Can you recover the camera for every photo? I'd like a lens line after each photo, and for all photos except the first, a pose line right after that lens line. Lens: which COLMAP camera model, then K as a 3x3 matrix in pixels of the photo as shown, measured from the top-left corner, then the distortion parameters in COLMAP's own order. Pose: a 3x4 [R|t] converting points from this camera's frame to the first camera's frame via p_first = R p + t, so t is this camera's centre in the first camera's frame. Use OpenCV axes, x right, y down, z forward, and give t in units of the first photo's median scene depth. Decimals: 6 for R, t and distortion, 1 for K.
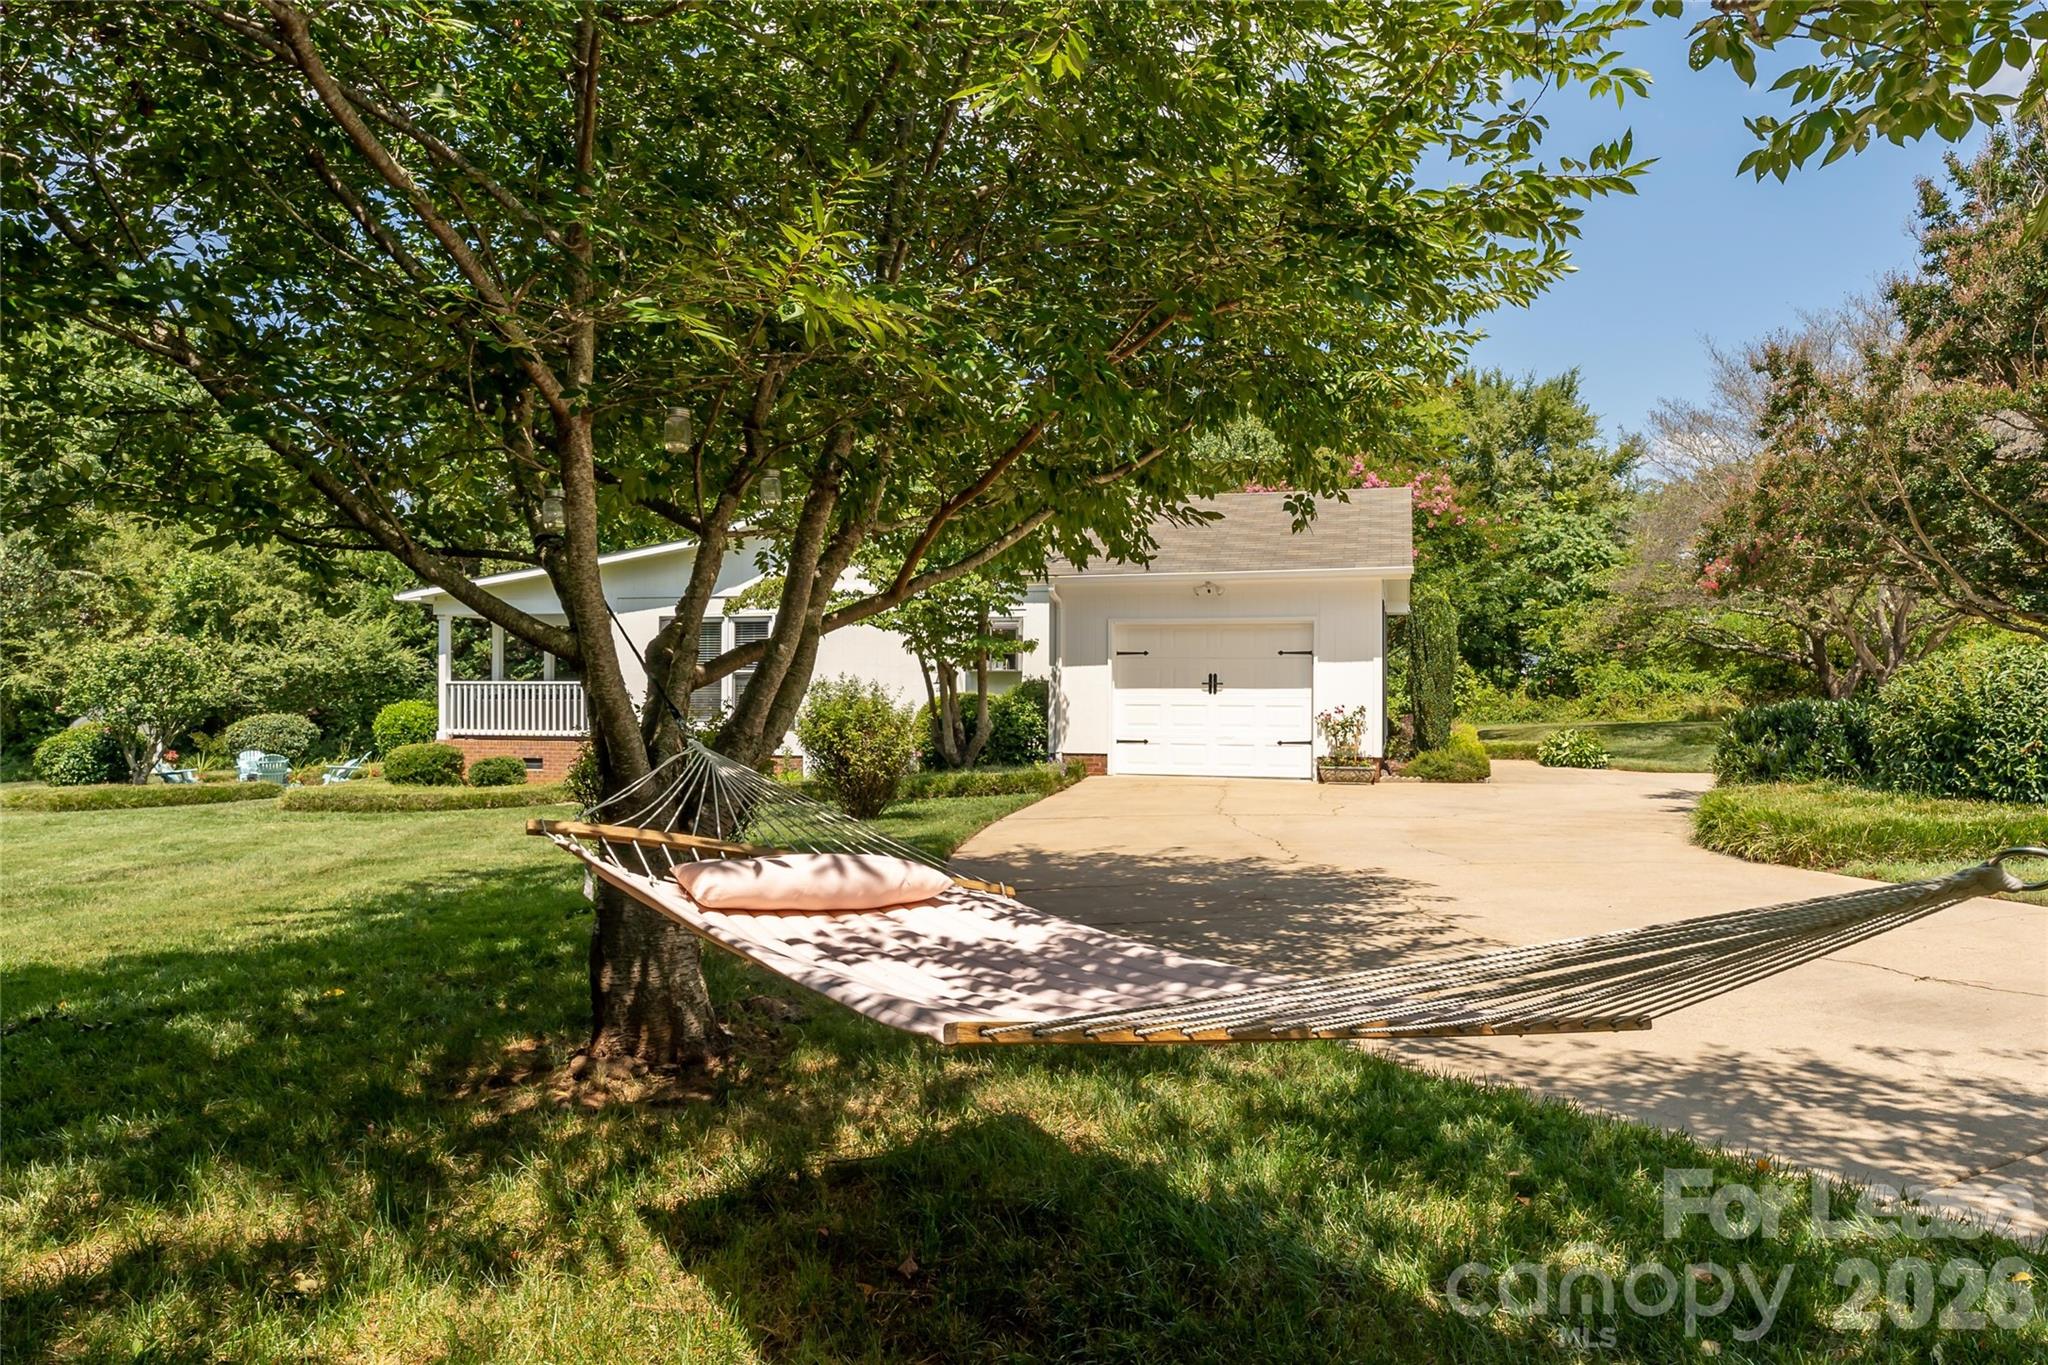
lens RADIAL K [[1351.2, 0, 1022.8], [0, 1351.2, 681.0], [0, 0, 1]] dist [-0.002456, -0.000599]
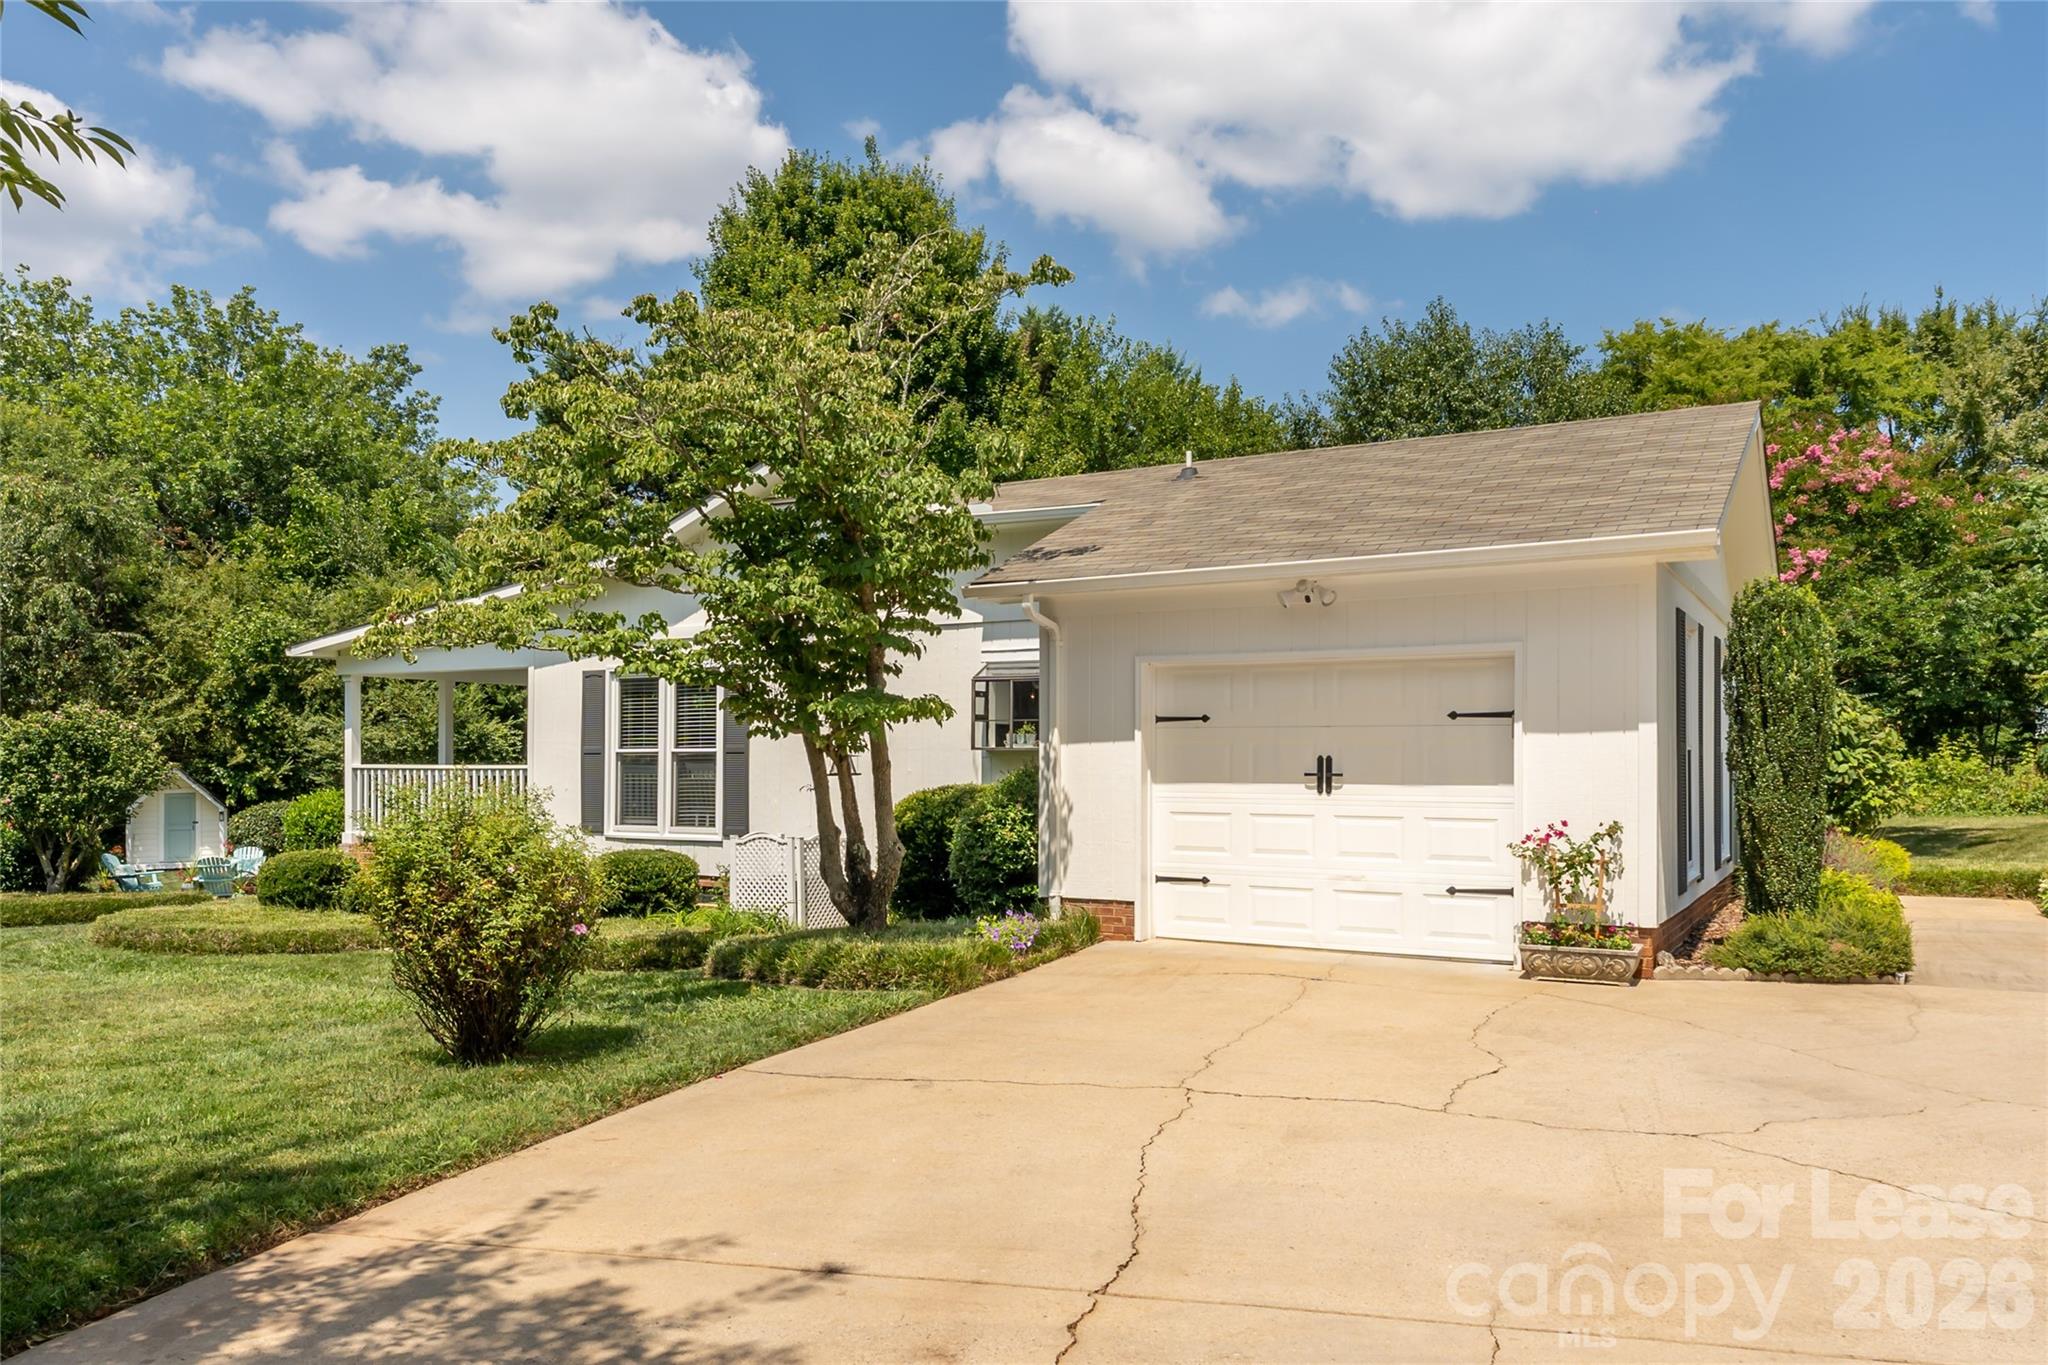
lens RADIAL K [[1439.3, 0, 1047.1], [0, 1439.3, 749.1], [0, 0, 1]] dist [0.005005, 0.001276]
pose [[0.968450, -0.005193, -0.249153, 0.154287], [0.005815, 0.999982, 0.001758, -0.008424], [0.249139, -0.003151, 0.968463, 0.374870]]
